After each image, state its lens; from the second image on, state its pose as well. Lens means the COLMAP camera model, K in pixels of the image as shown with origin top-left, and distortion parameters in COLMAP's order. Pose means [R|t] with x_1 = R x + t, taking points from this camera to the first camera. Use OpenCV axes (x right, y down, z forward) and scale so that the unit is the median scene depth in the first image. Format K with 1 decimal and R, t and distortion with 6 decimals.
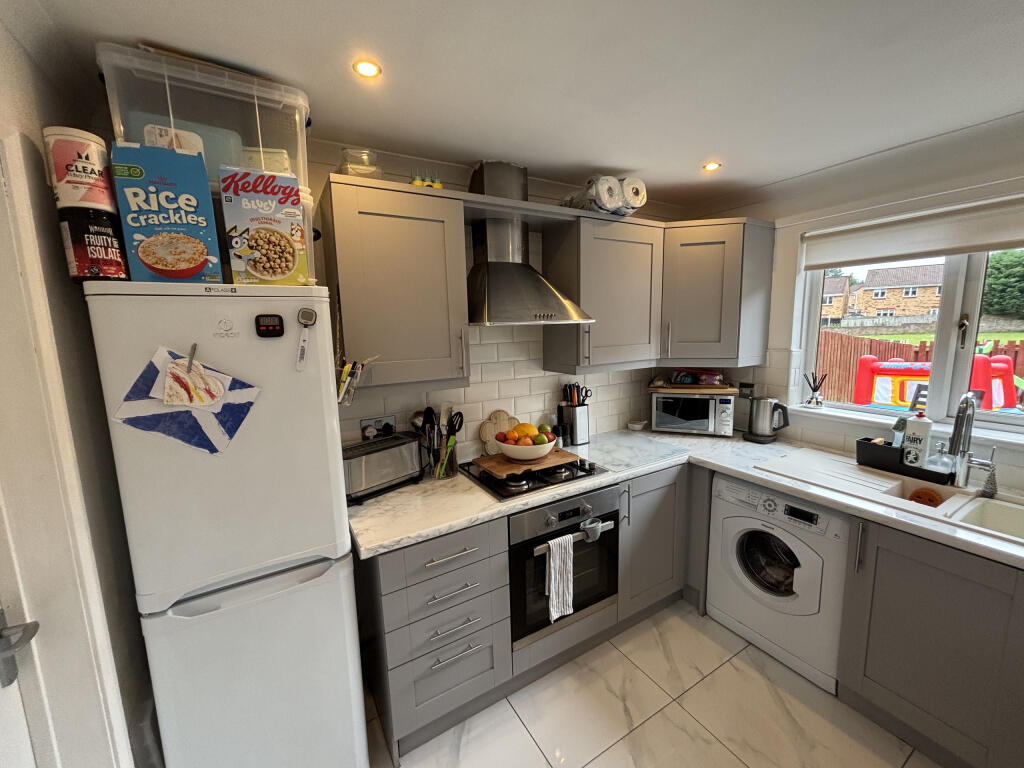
lens RADIAL K [[411.3, 0, 507.3], [0, 411.3, 383.1], [0, 0, 1]] dist [-0.001127, 0.000239]
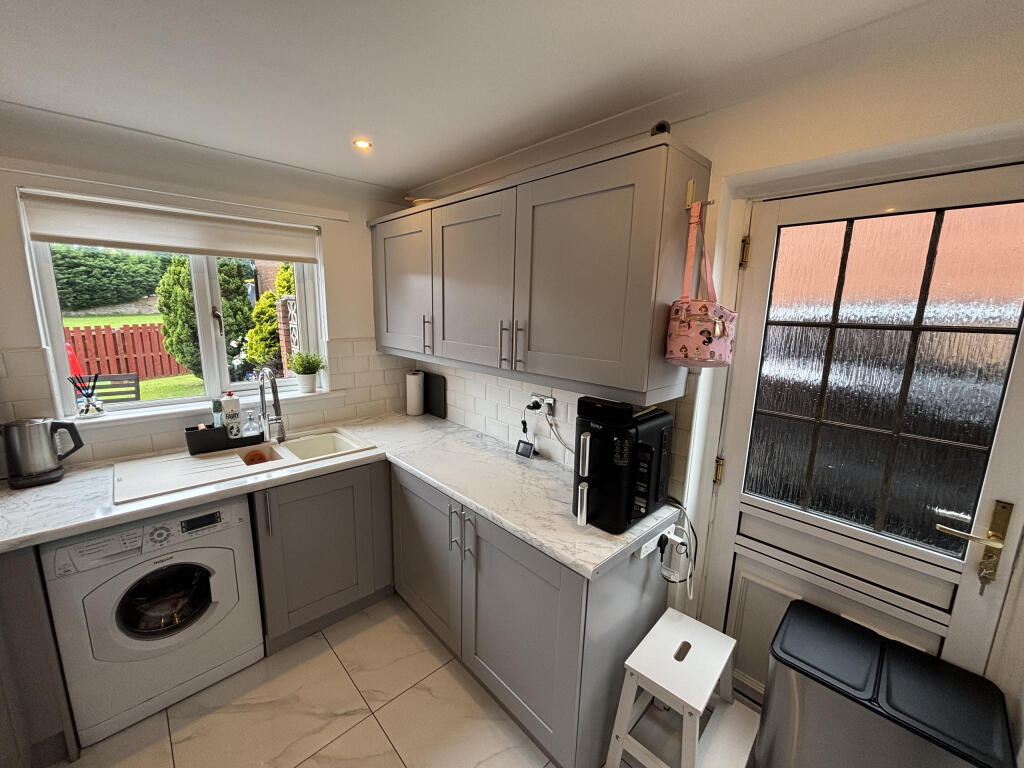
lens RADIAL K [[411.3, 0, 505.2], [0, 411.3, 384.7], [0, 0, 1]] dist [-0.001127, 0.000239]
pose [[-0.223828, -0.155512, 0.962142, -0.267174], [0.128482, 0.973865, 0.187296, -0.062603], [-0.966123, 0.165540, -0.197998, 0.457588]]
